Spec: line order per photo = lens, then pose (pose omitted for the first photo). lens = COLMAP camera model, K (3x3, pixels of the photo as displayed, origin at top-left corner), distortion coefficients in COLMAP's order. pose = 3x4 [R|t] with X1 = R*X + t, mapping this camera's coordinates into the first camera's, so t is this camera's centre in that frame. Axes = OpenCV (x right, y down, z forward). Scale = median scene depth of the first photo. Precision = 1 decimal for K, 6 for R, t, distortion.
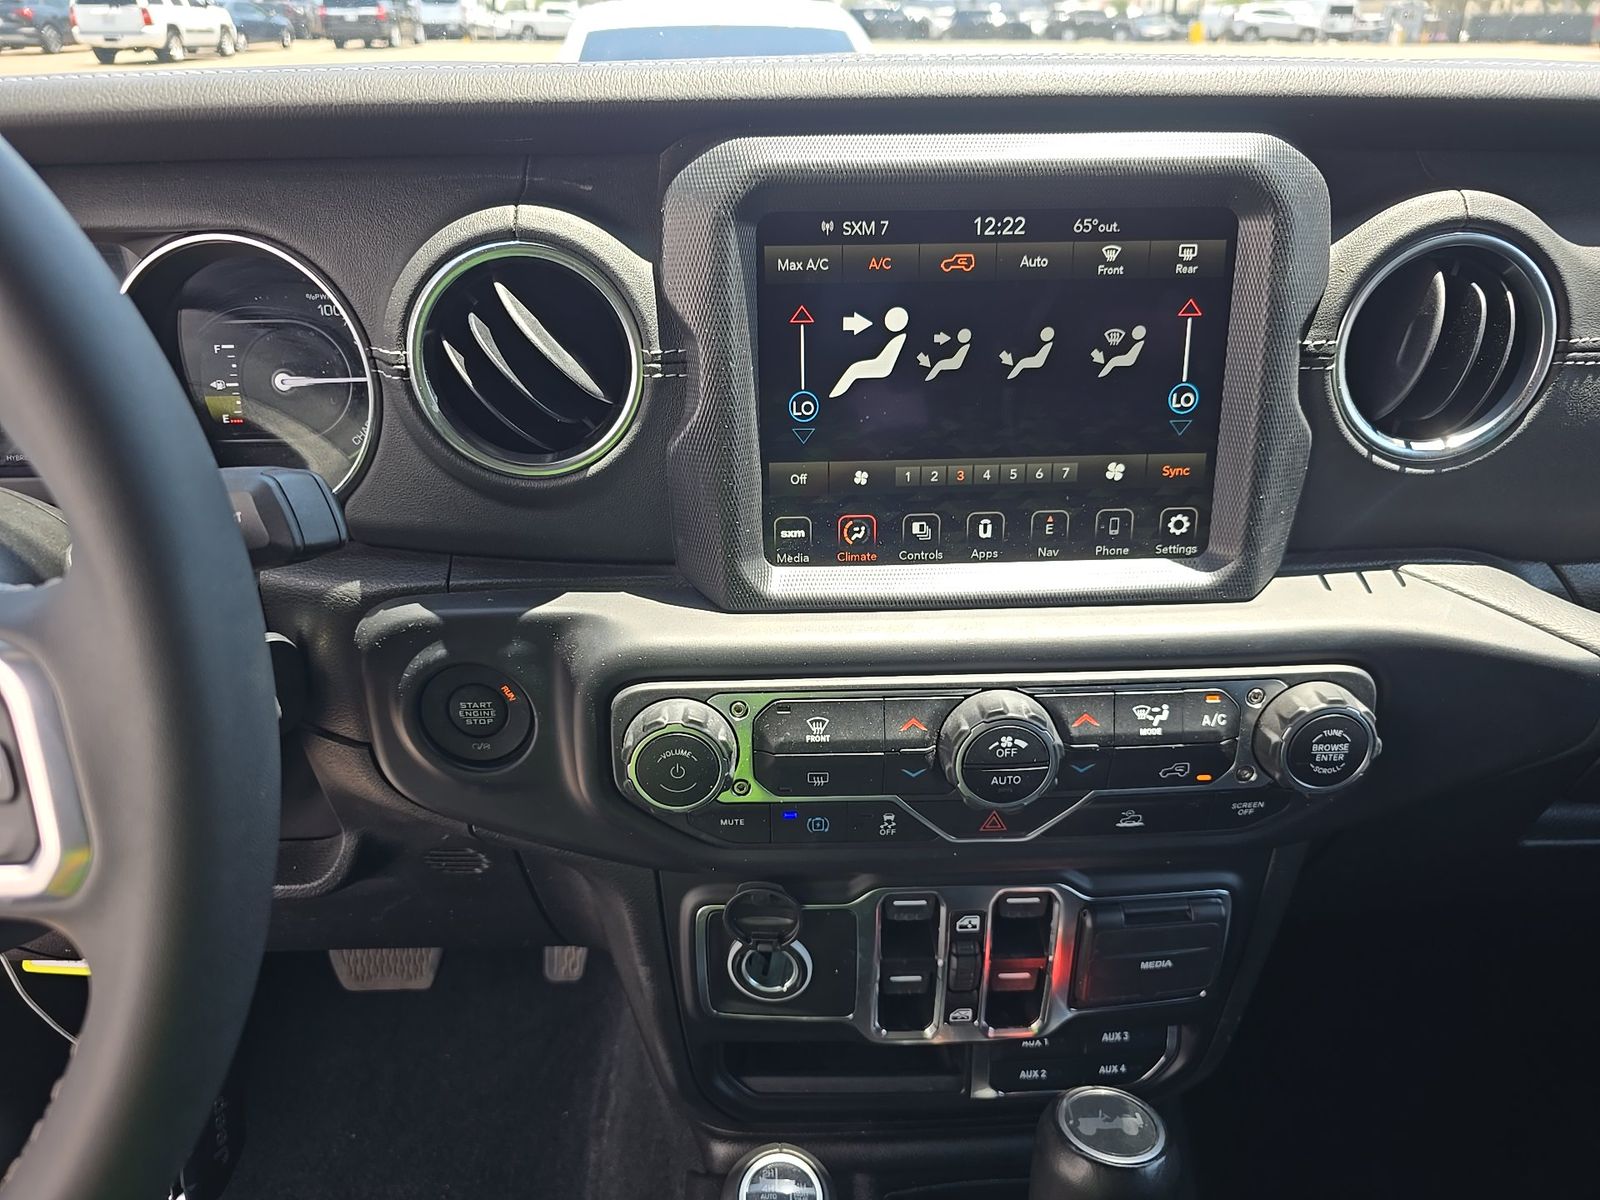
lens RADIAL K [[1071.0, 0, 799.9], [0, 1071.0, 611.9], [0, 0, 1]] dist [0.034063, -0.039447]
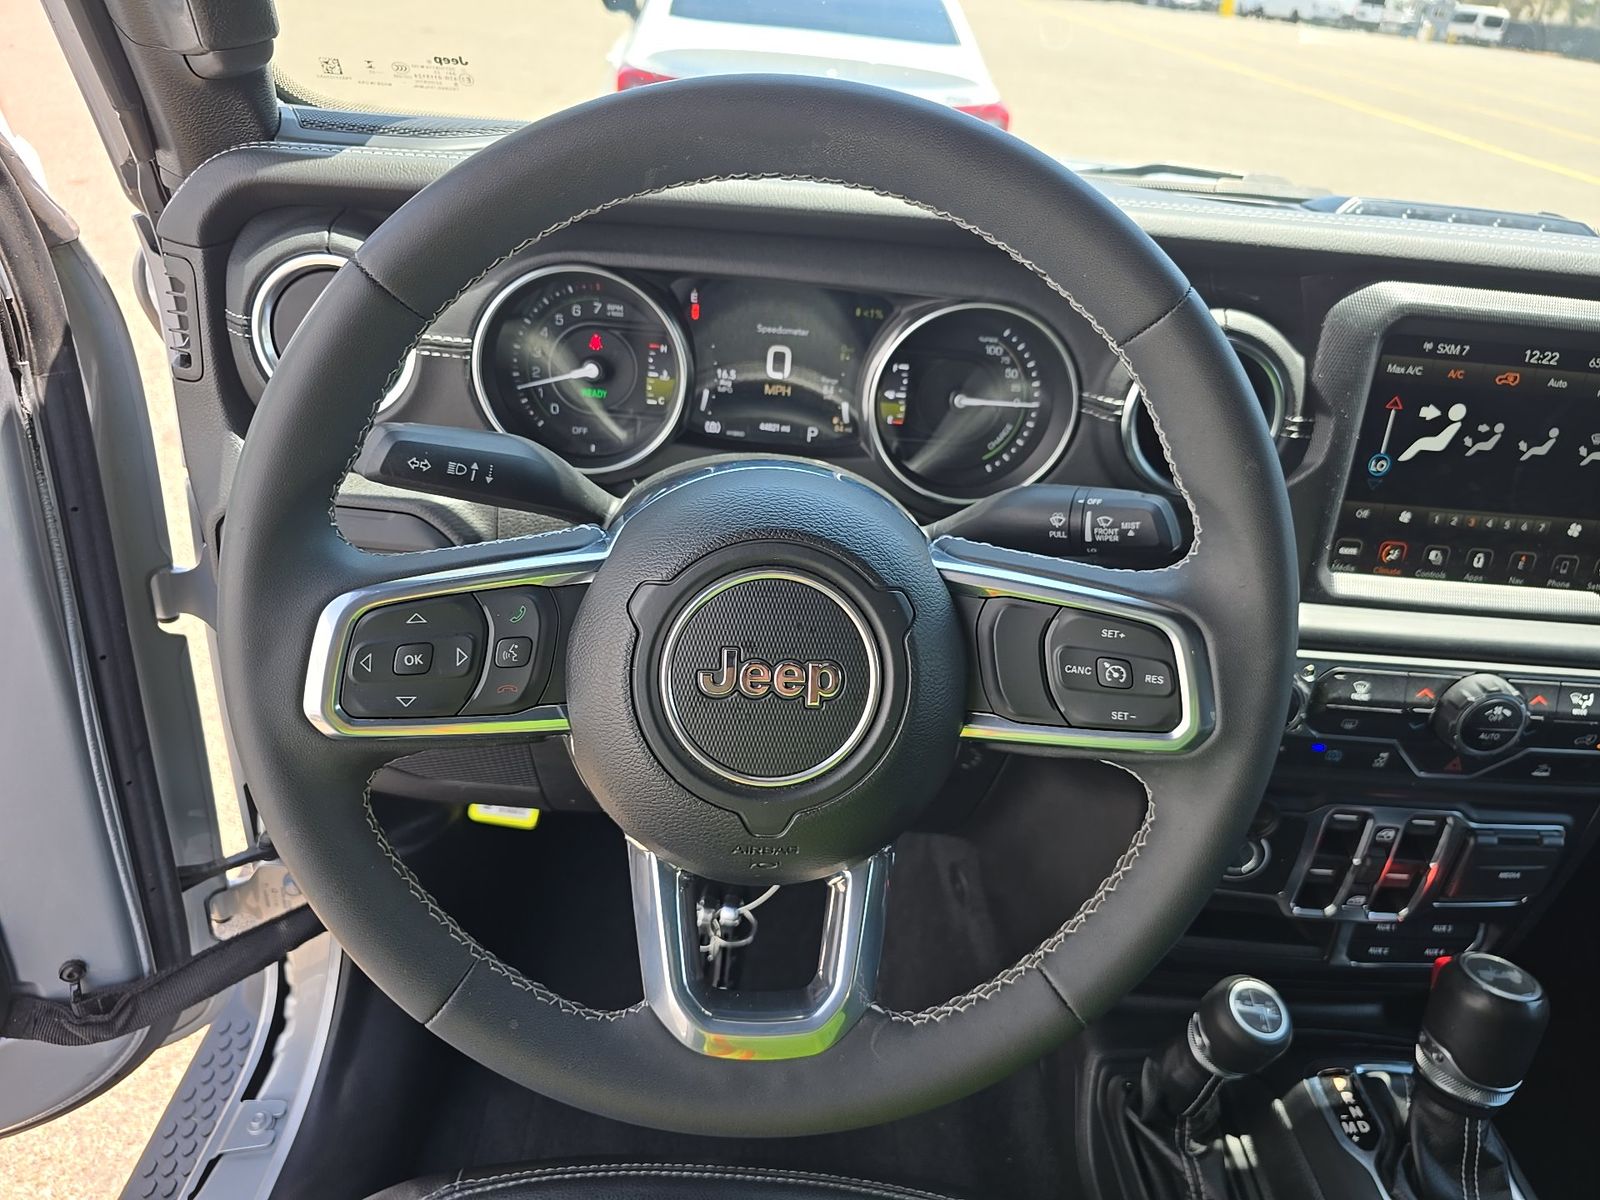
lens RADIAL K [[1071.4, 0, 792.1], [0, 1071.4, 606.1], [0, 0, 1]] dist [-0.003529, -0.015048]
pose [[0.995335, 0.093821, 0.022510, -0.780210], [-0.094865, 0.994186, 0.050939, -0.003157], [-0.017600, -0.052837, 0.998448, -0.410577]]
